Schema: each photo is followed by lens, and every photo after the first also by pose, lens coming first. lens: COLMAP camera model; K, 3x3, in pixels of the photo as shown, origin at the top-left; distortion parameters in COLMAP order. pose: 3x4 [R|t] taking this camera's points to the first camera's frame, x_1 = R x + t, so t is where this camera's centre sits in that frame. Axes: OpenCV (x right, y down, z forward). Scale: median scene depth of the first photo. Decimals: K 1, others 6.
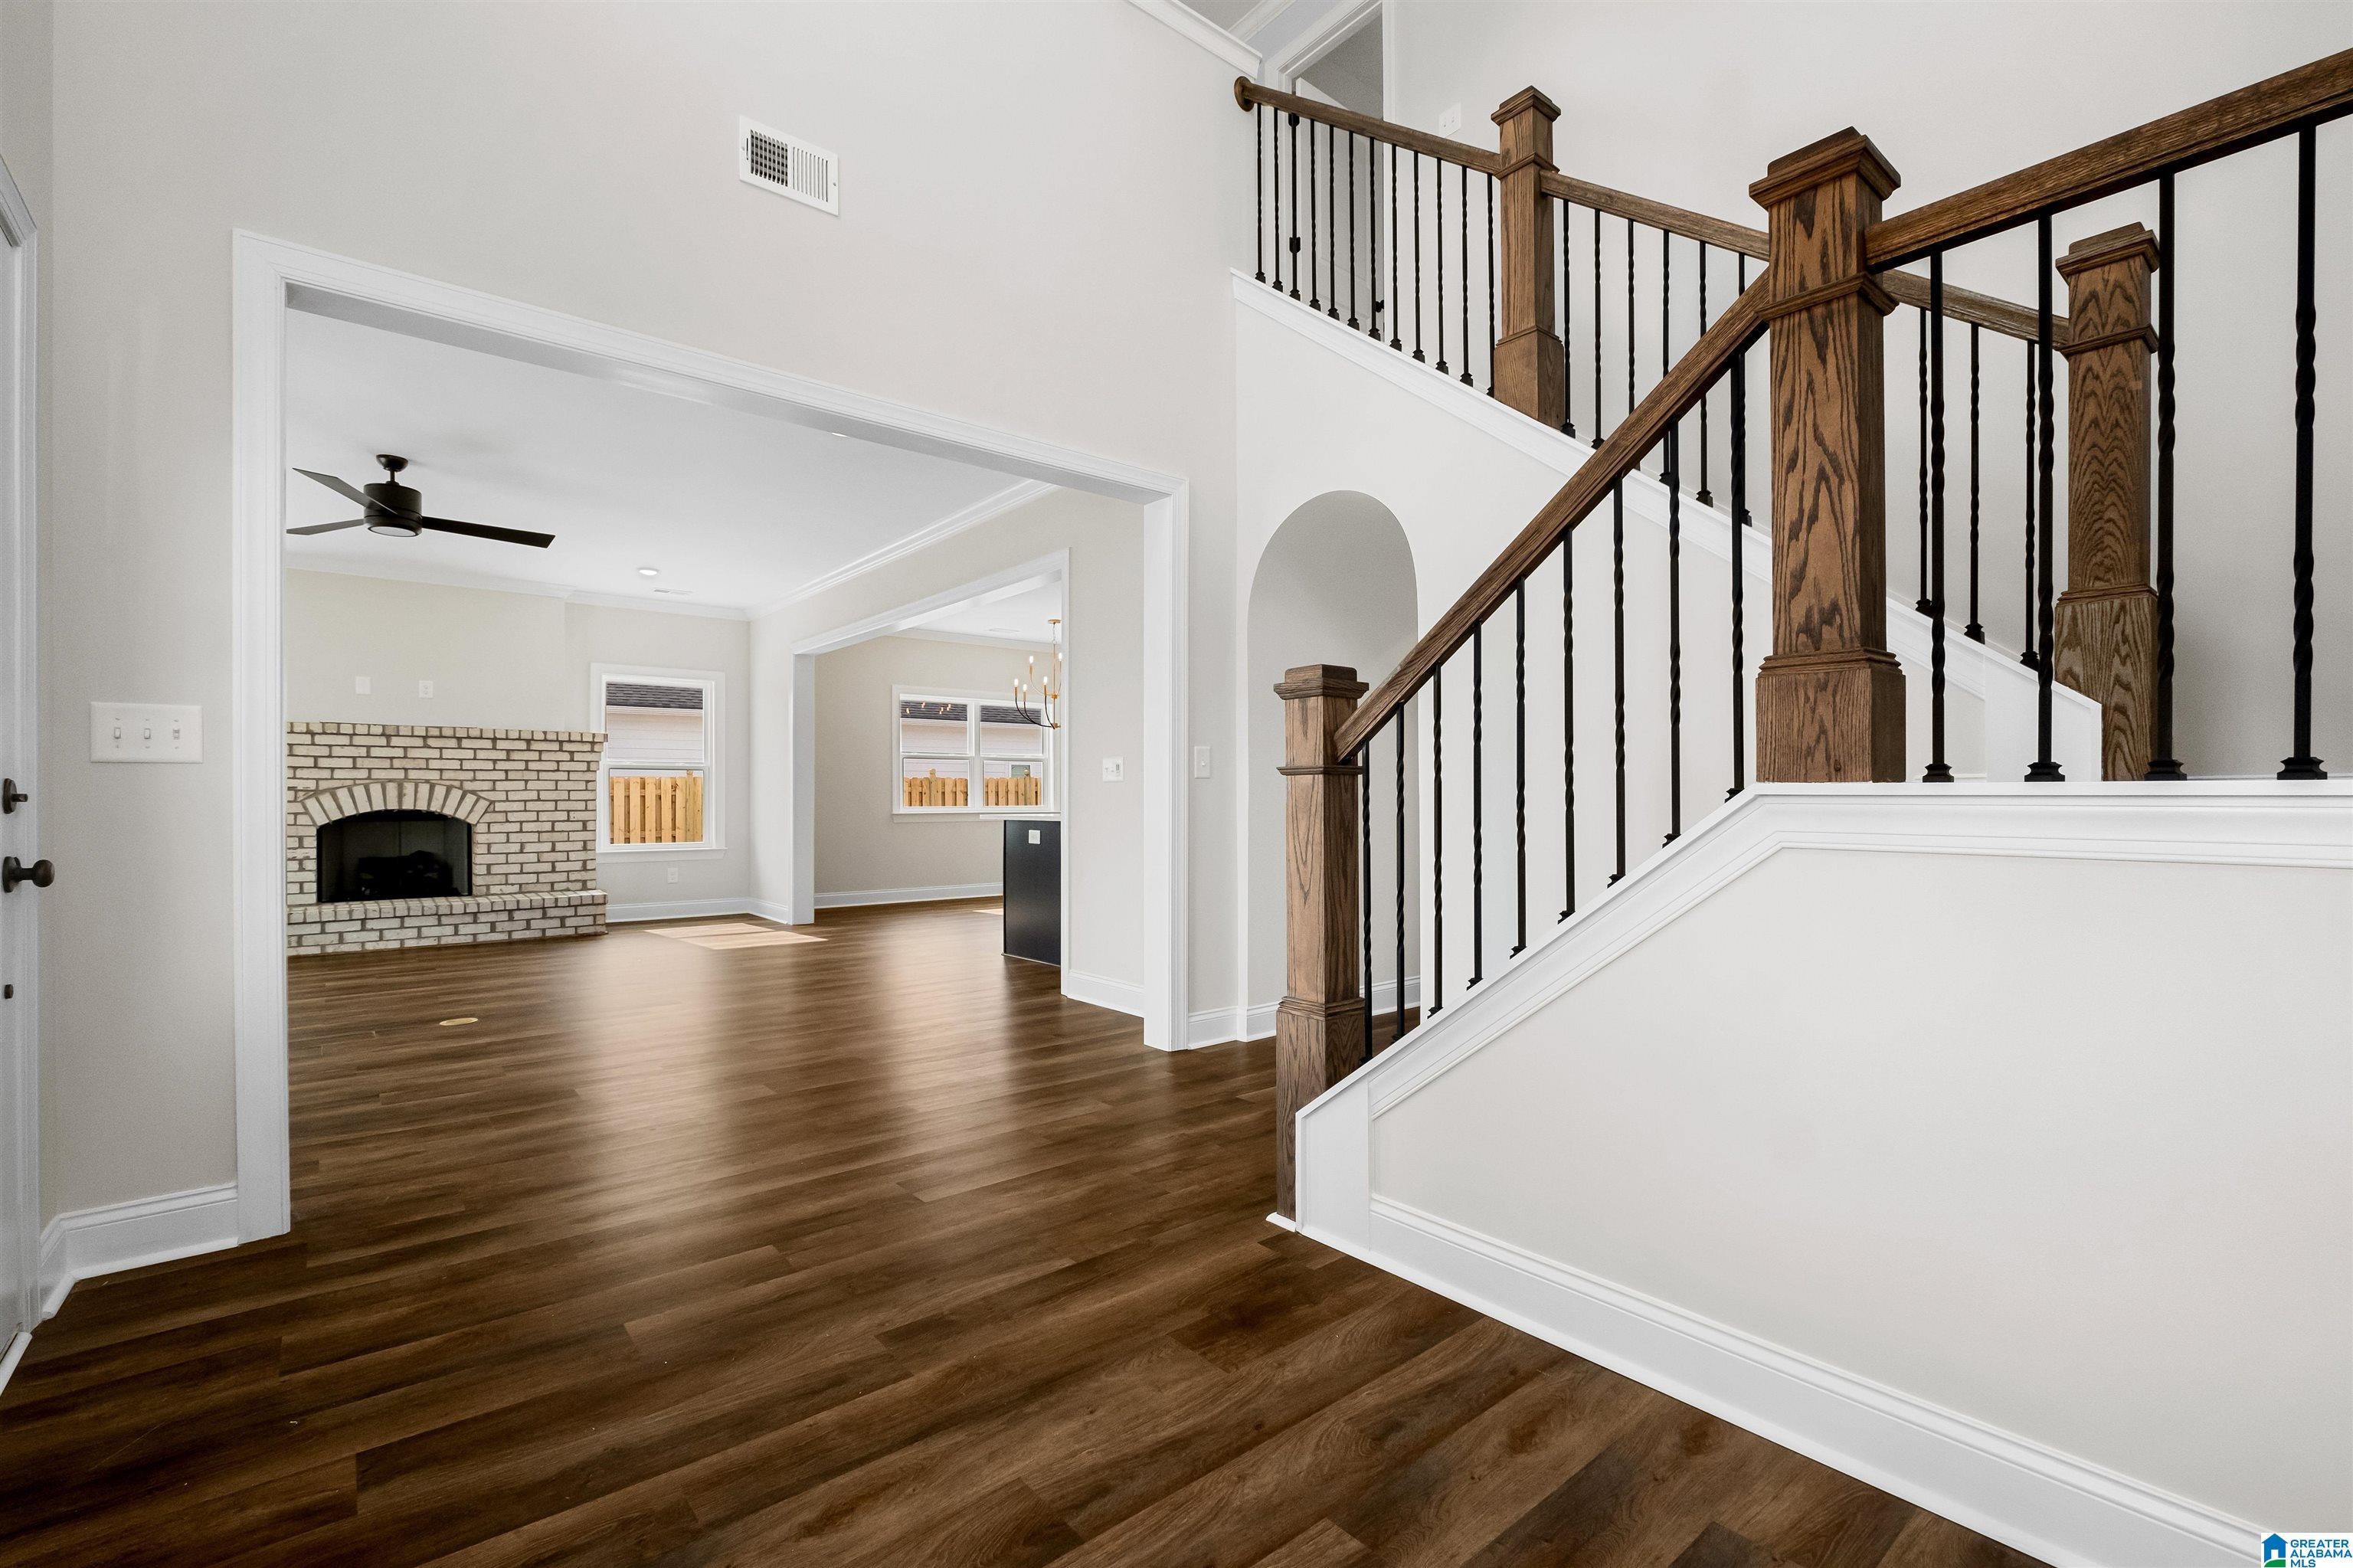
lens RADIAL K [[1026.2, 0, 1176.5], [0, 1026.2, 784.0], [0, 0, 1]] dist [0.000189, -0.000374]
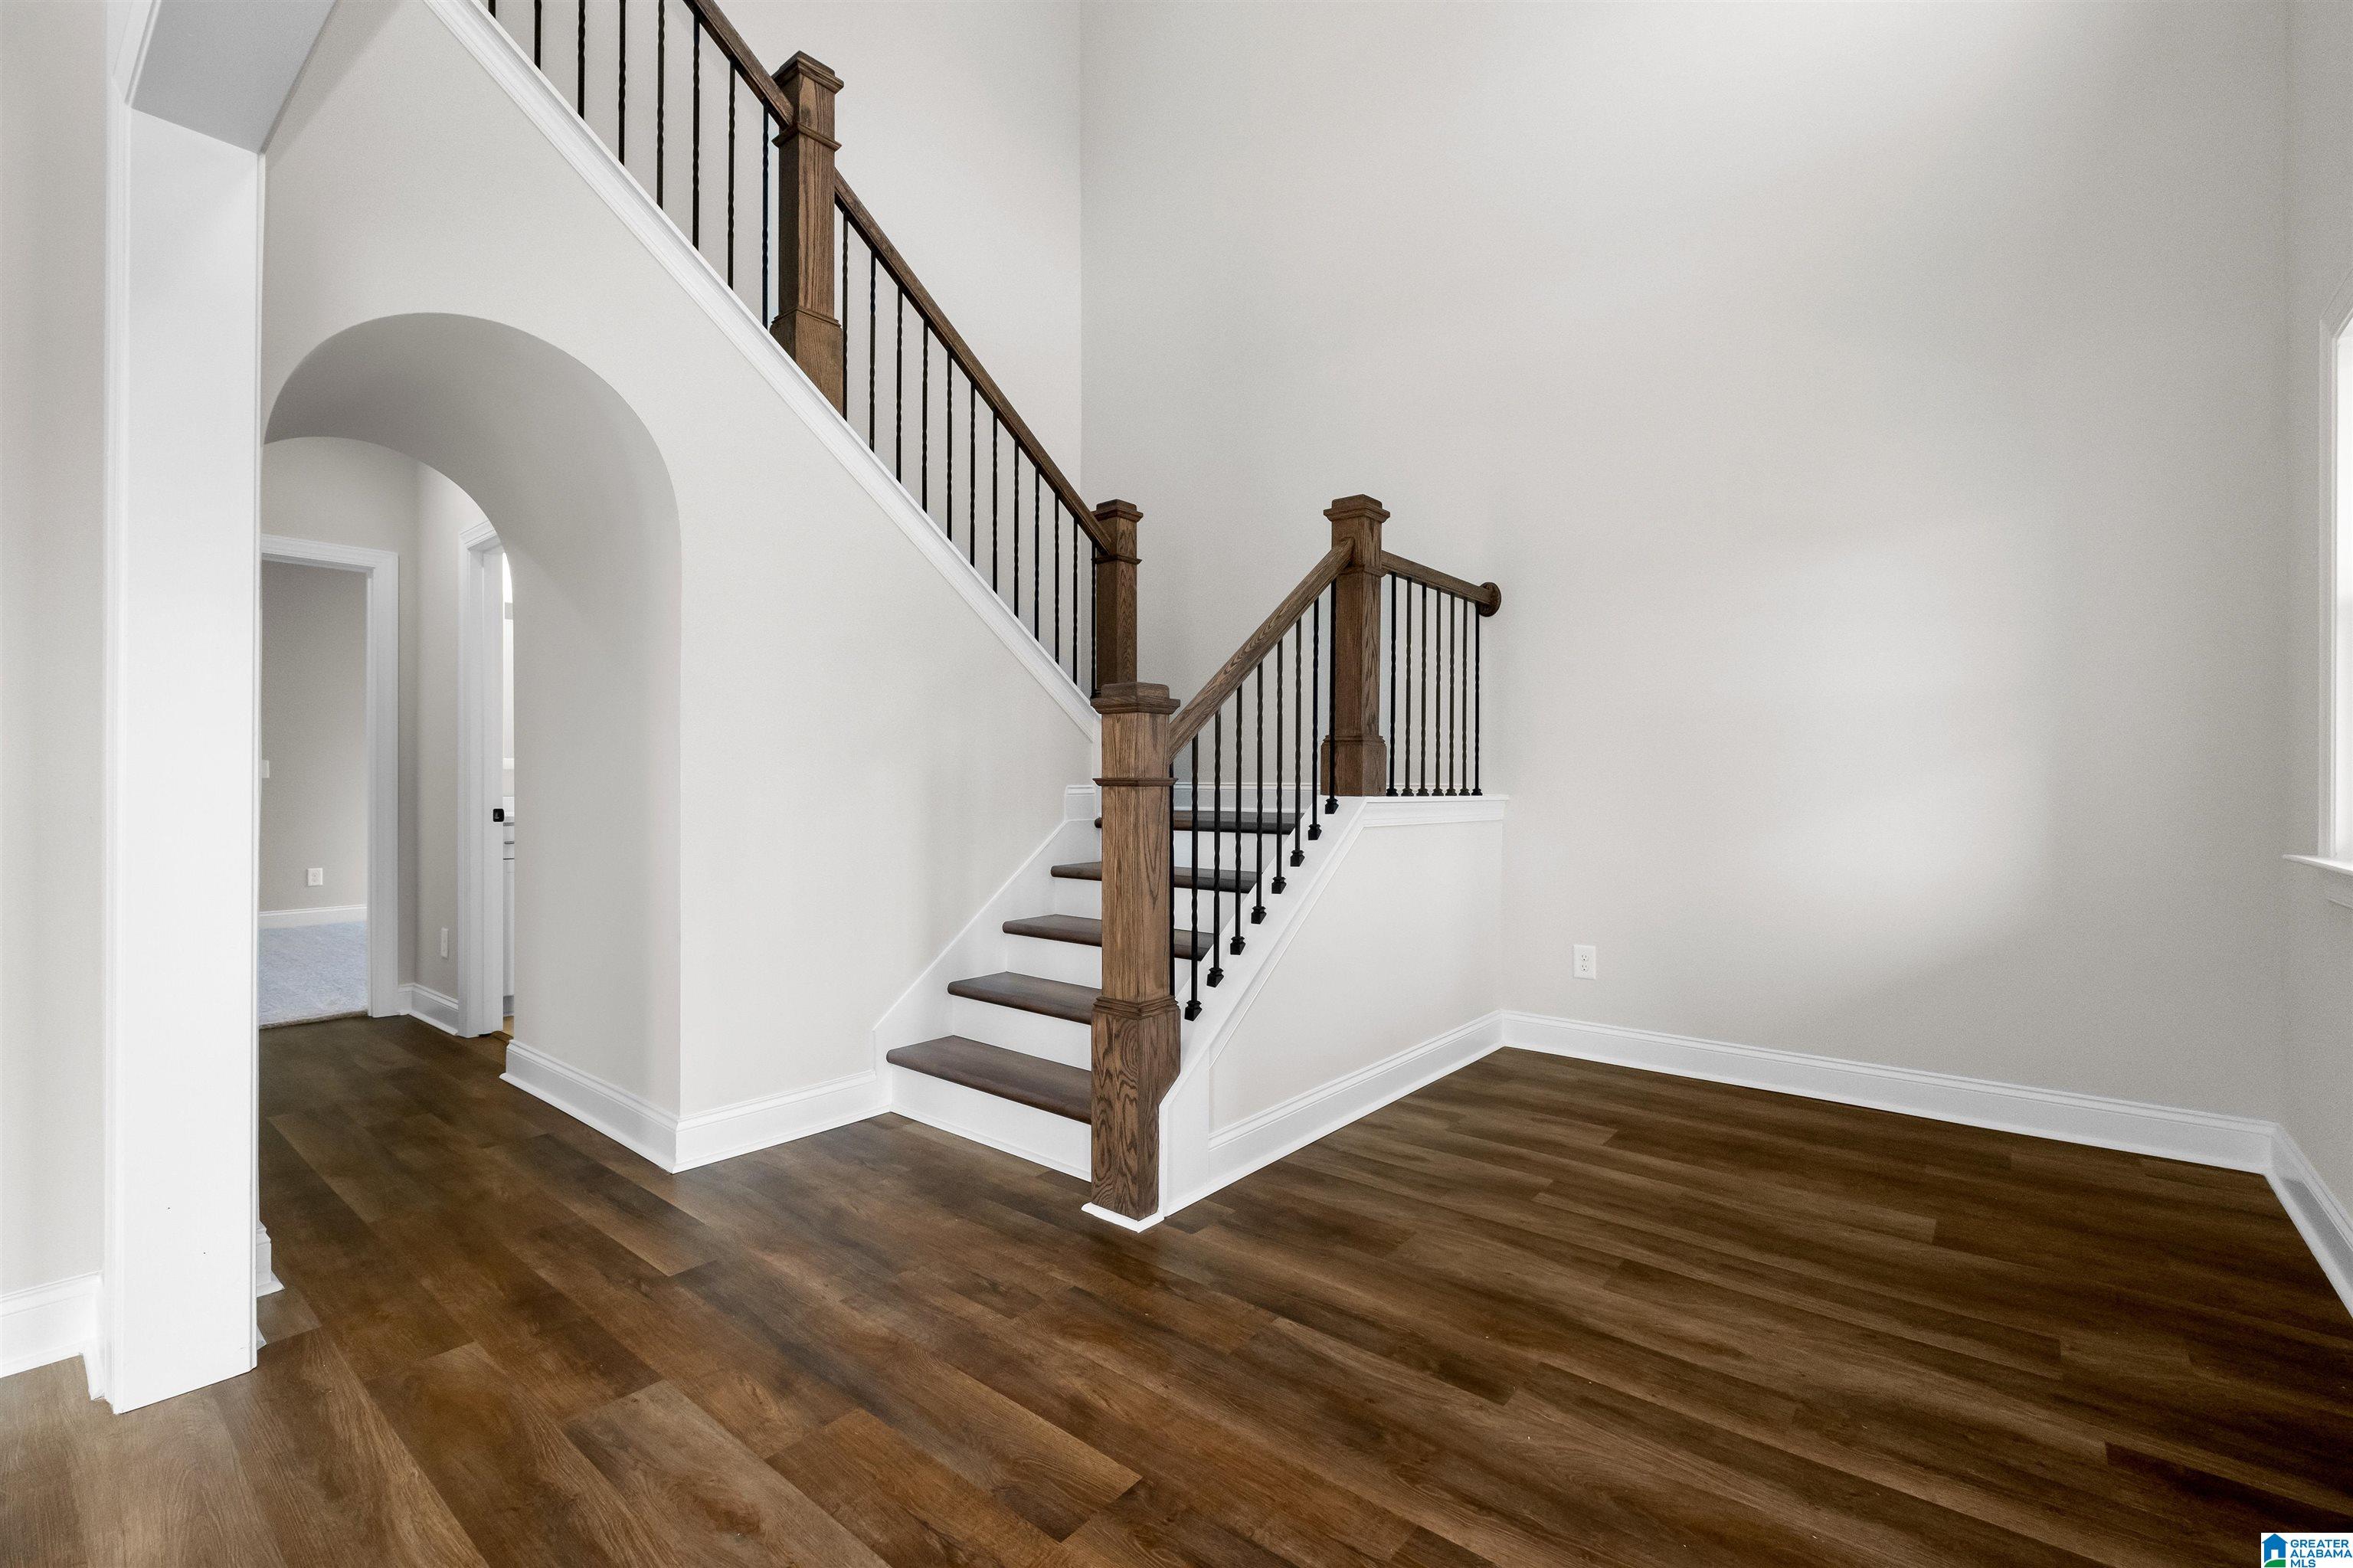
lens RADIAL K [[1015.3, 0, 1176.5], [0, 1015.3, 784.0], [0, 0, 1]] dist [-0.016816, -0.000189]
pose [[-0.180254, 0.000450, 0.983620, -1.193275], [-0.009675, 0.999951, -0.002230, -0.012649], [-0.983573, -0.009918, -0.180241, 1.541872]]
